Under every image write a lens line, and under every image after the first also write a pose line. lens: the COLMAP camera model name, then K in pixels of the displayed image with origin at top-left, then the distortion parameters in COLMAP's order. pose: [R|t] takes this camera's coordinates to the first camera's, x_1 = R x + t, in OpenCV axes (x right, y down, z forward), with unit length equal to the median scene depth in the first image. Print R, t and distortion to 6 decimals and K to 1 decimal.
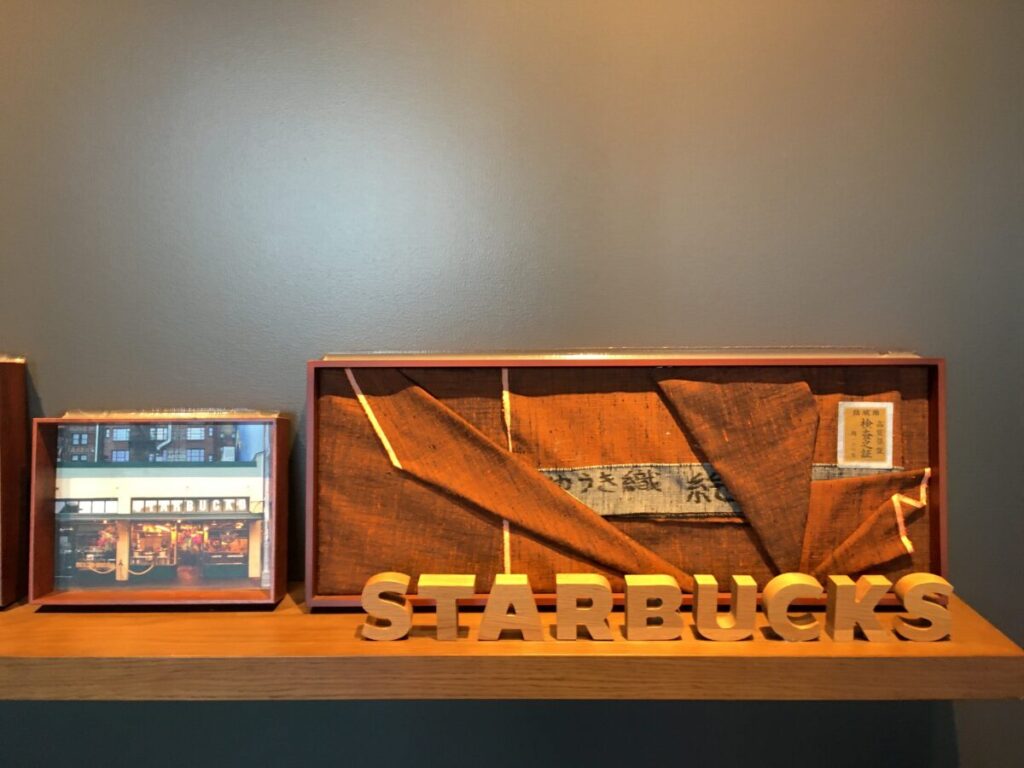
lens RADIAL K [[873.9, 0, 509.5], [0, 873.9, 384.5], [0, 0, 1]] dist [0.047629, -0.003136]
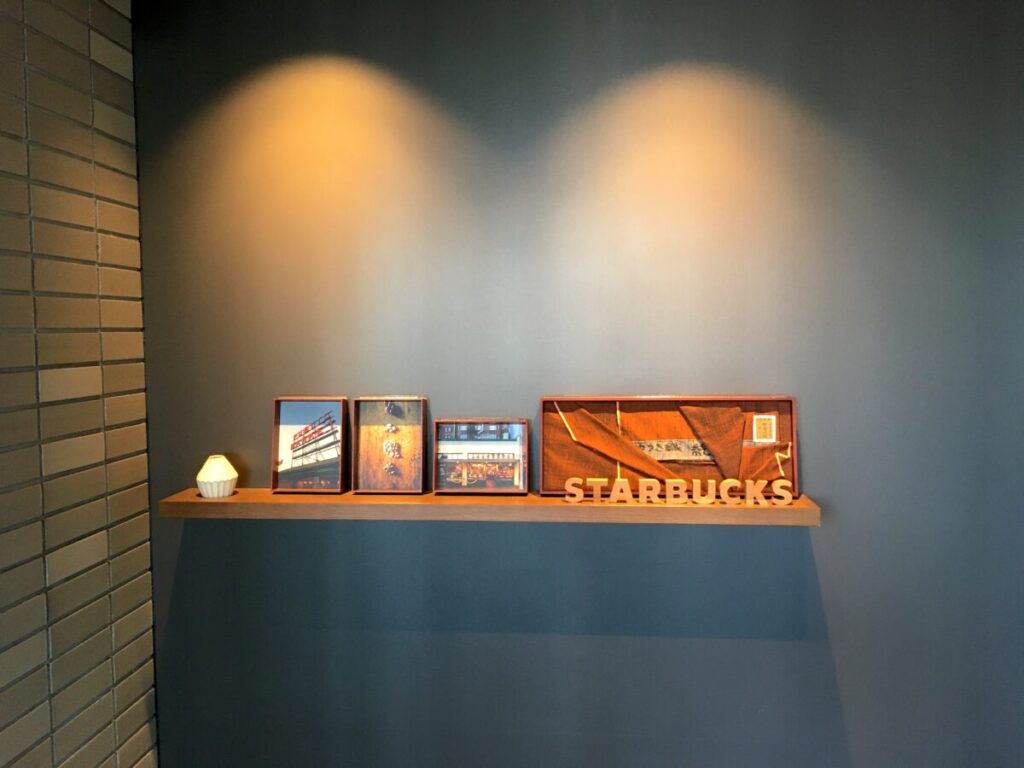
lens RADIAL K [[873.9, 0, 514.4], [0, 873.9, 380.9], [0, 0, 1]] dist [0.047629, -0.003136]
pose [[0.996148, -0.000141, -0.087692, -0.080252], [-0.006622, 0.997022, -0.076830, 0.117713], [0.087442, 0.077115, 0.993180, -1.525662]]
